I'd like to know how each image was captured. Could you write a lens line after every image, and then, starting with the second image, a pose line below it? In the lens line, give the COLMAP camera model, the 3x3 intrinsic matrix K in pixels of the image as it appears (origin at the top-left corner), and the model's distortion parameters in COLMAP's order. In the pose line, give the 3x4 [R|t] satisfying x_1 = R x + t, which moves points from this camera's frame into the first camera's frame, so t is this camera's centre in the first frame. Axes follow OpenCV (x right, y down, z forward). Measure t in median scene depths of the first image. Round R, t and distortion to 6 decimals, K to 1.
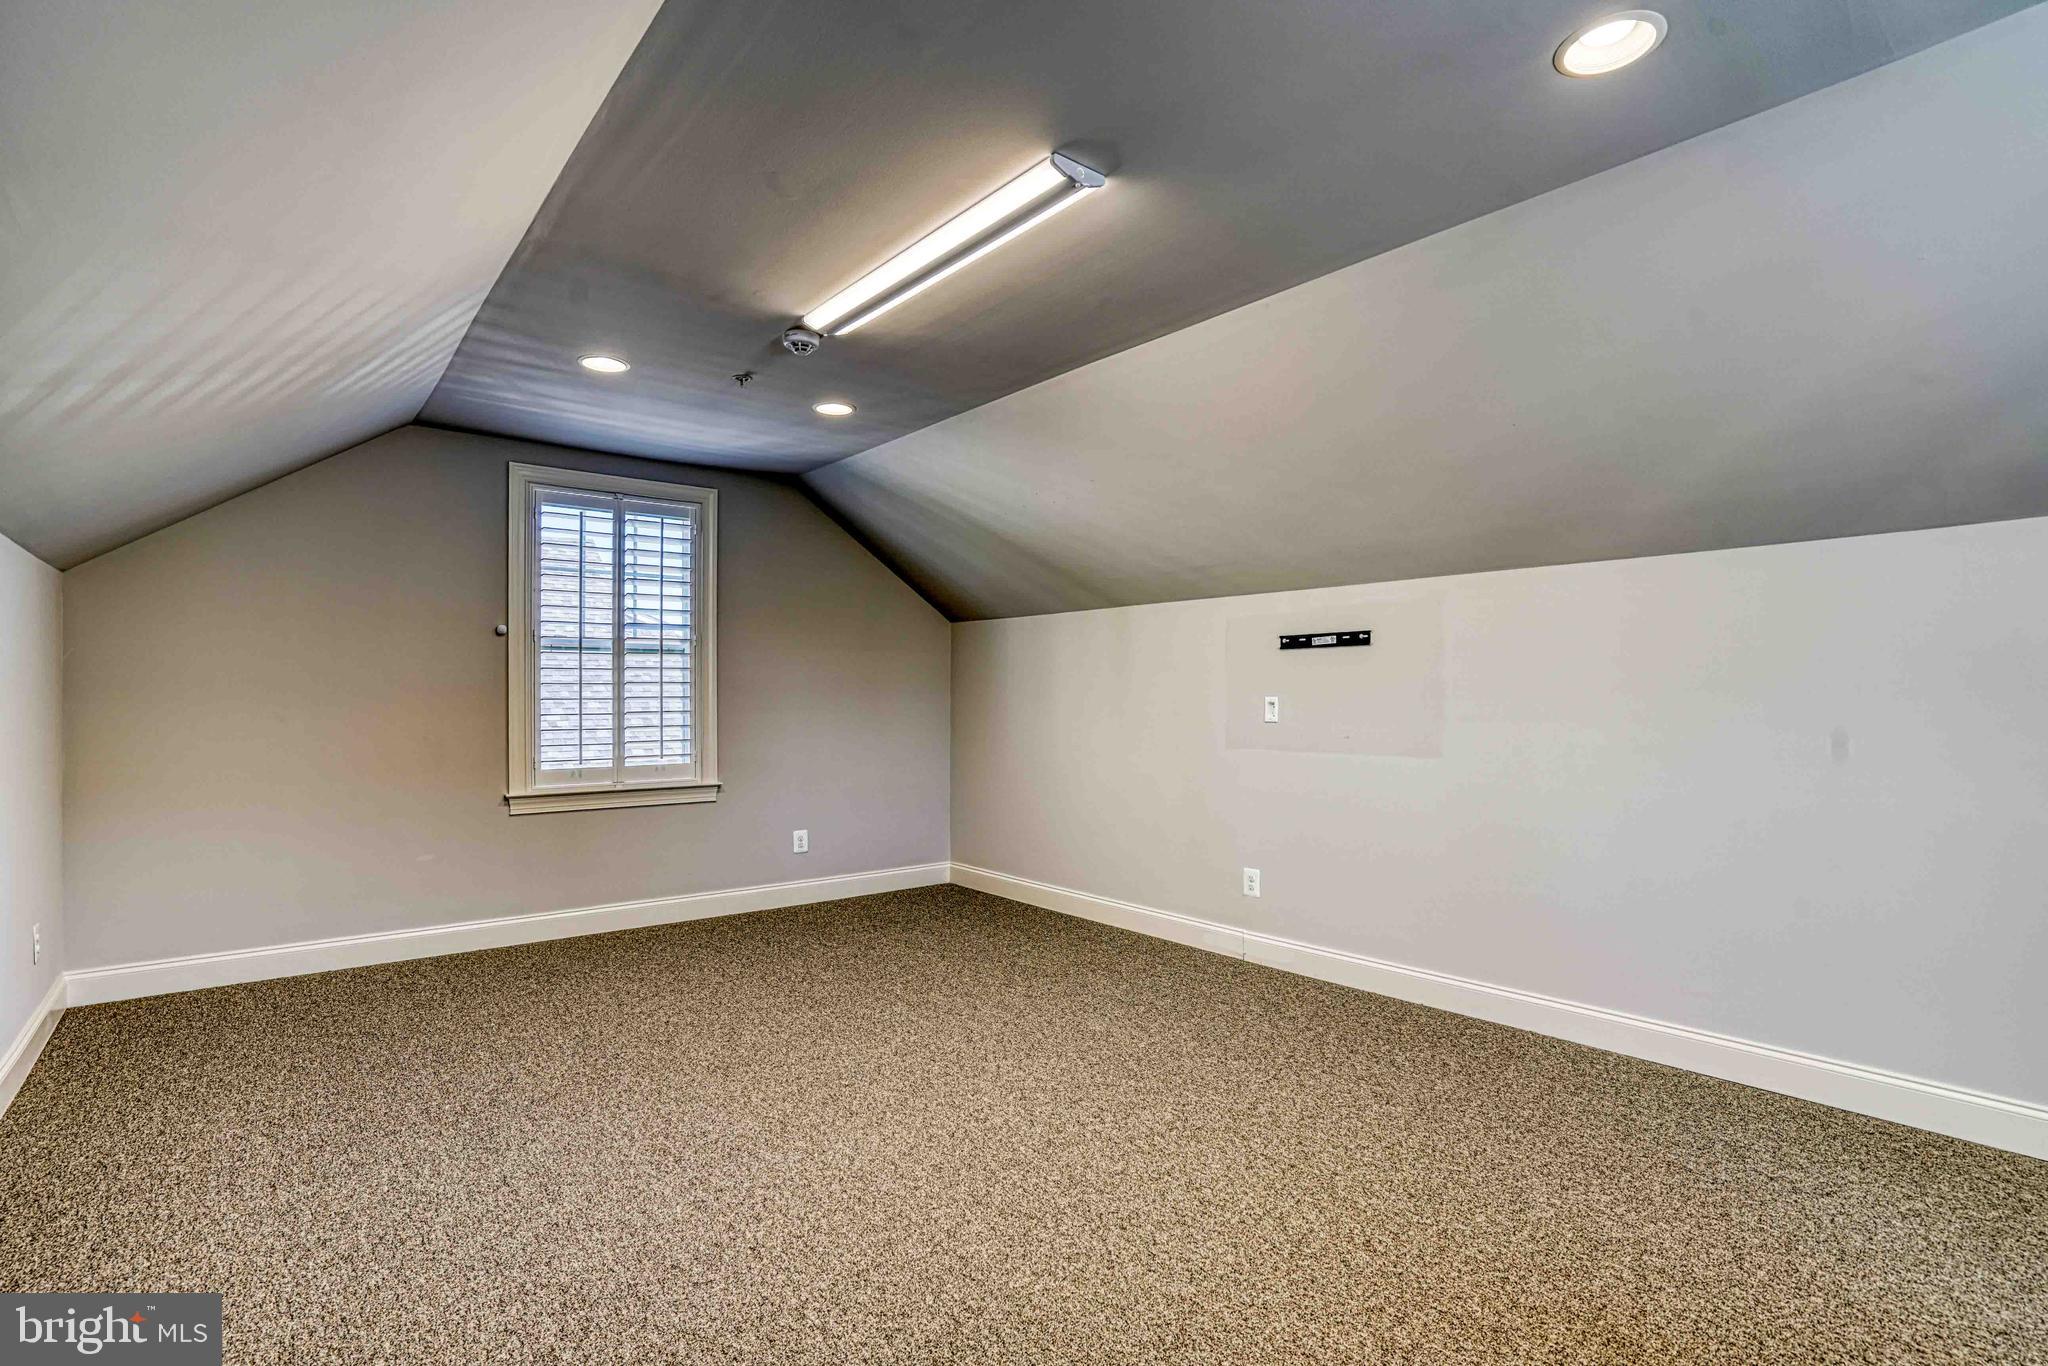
lens RADIAL K [[975.8, 0, 1021.8], [0, 975.8, 688.8], [0, 0, 1]] dist [-0.064026, 0.028930]
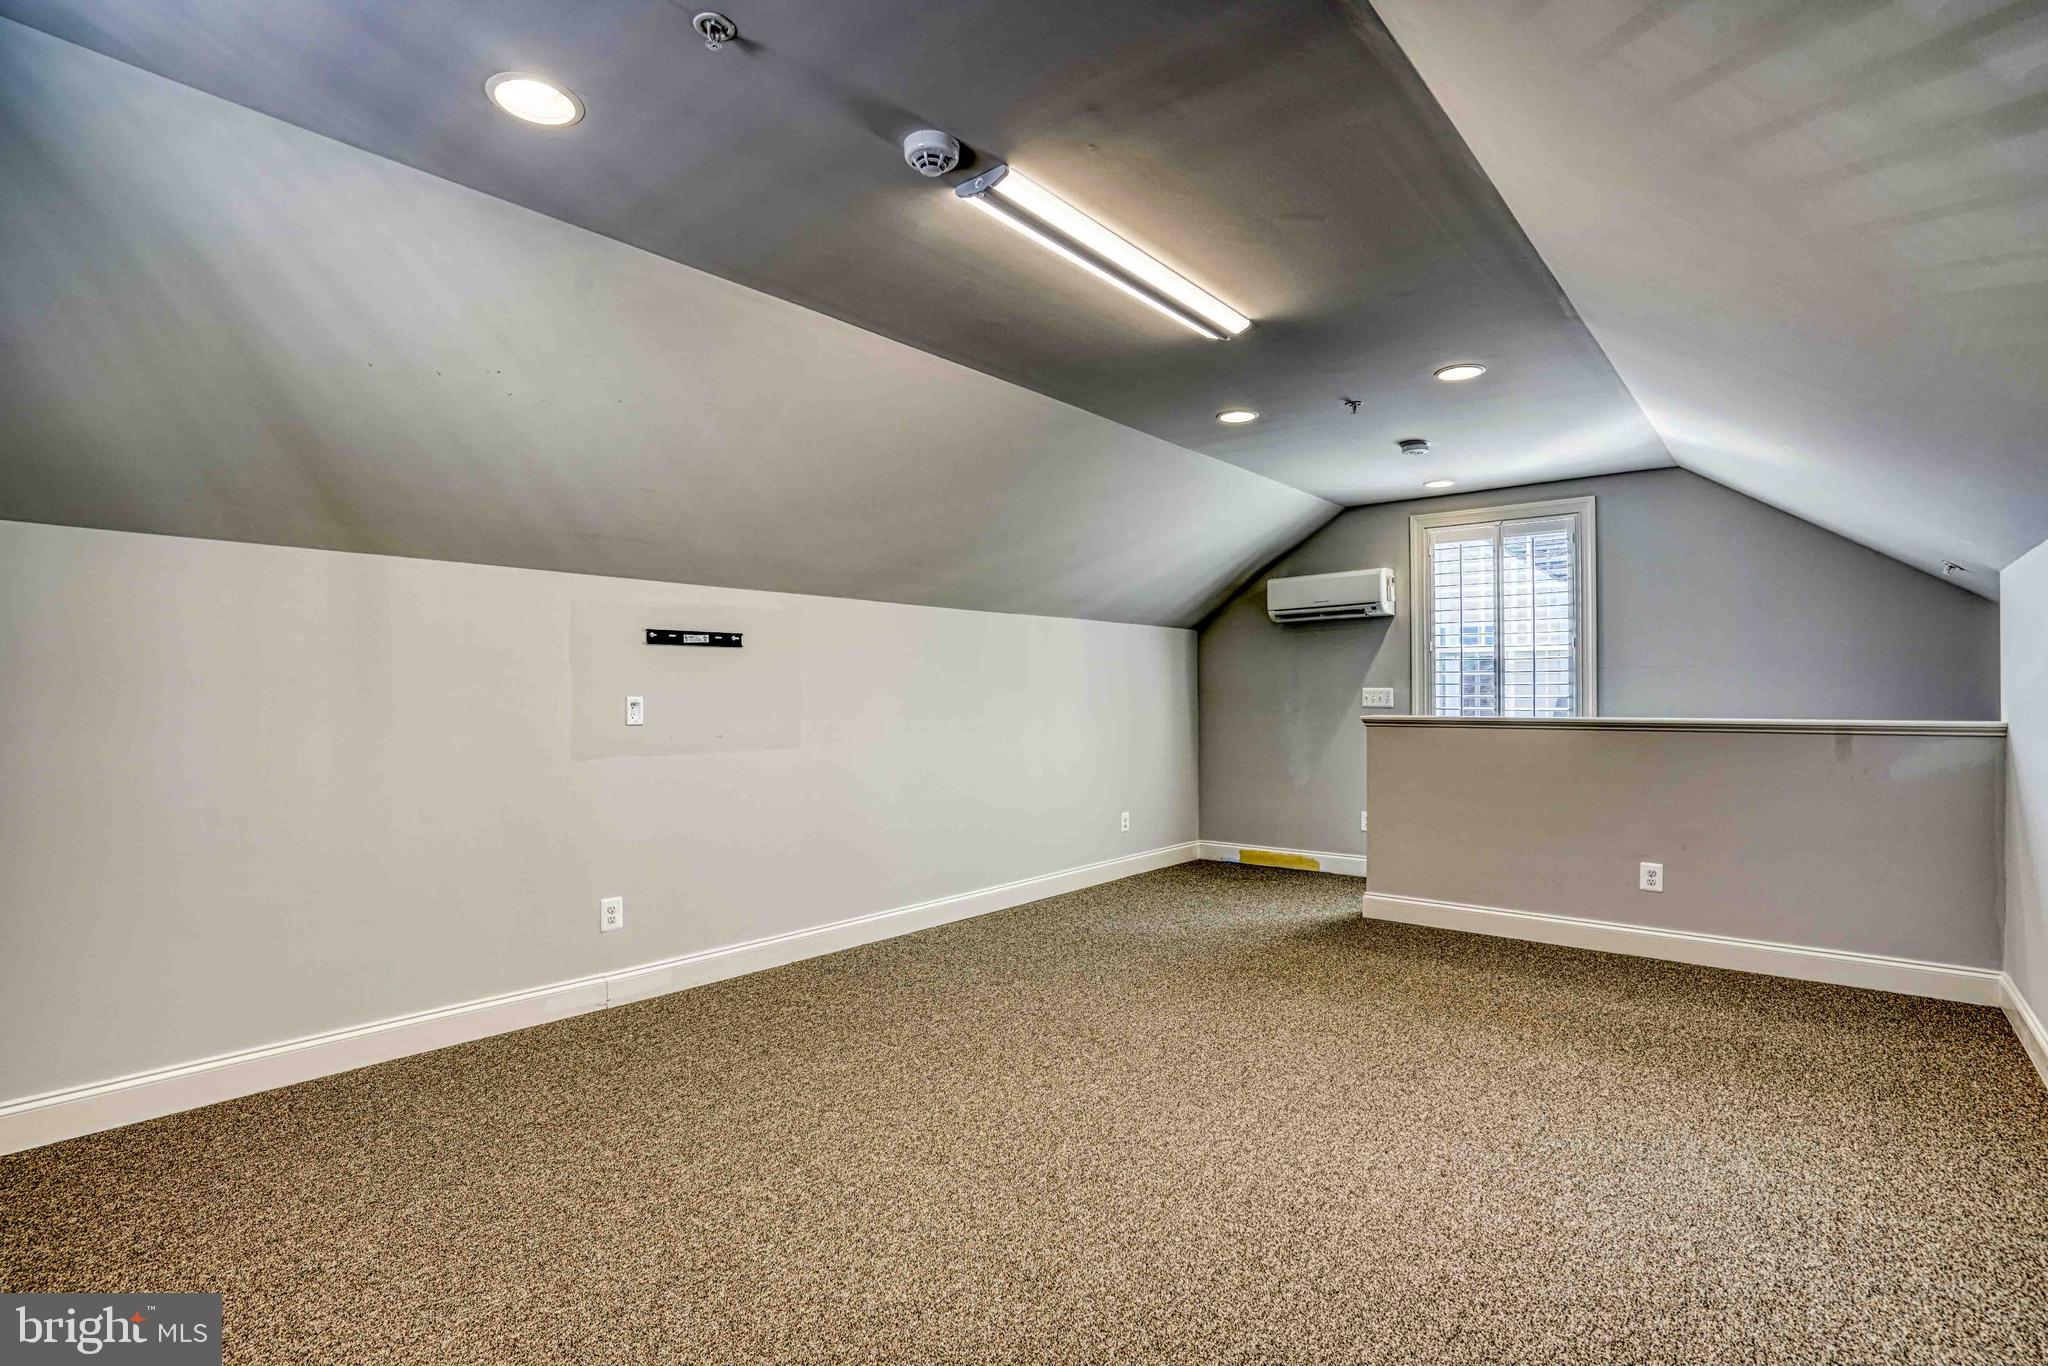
lens RADIAL K [[975.8, 0, 1021.8], [0, 975.8, 688.8], [0, 0, 1]] dist [-0.064026, 0.028930]
pose [[-0.177738, 0.003391, 0.984072, -0.715146], [-0.007565, 0.999960, -0.004813, 0.002877], [-0.984049, -0.008300, -0.177705, 0.858561]]
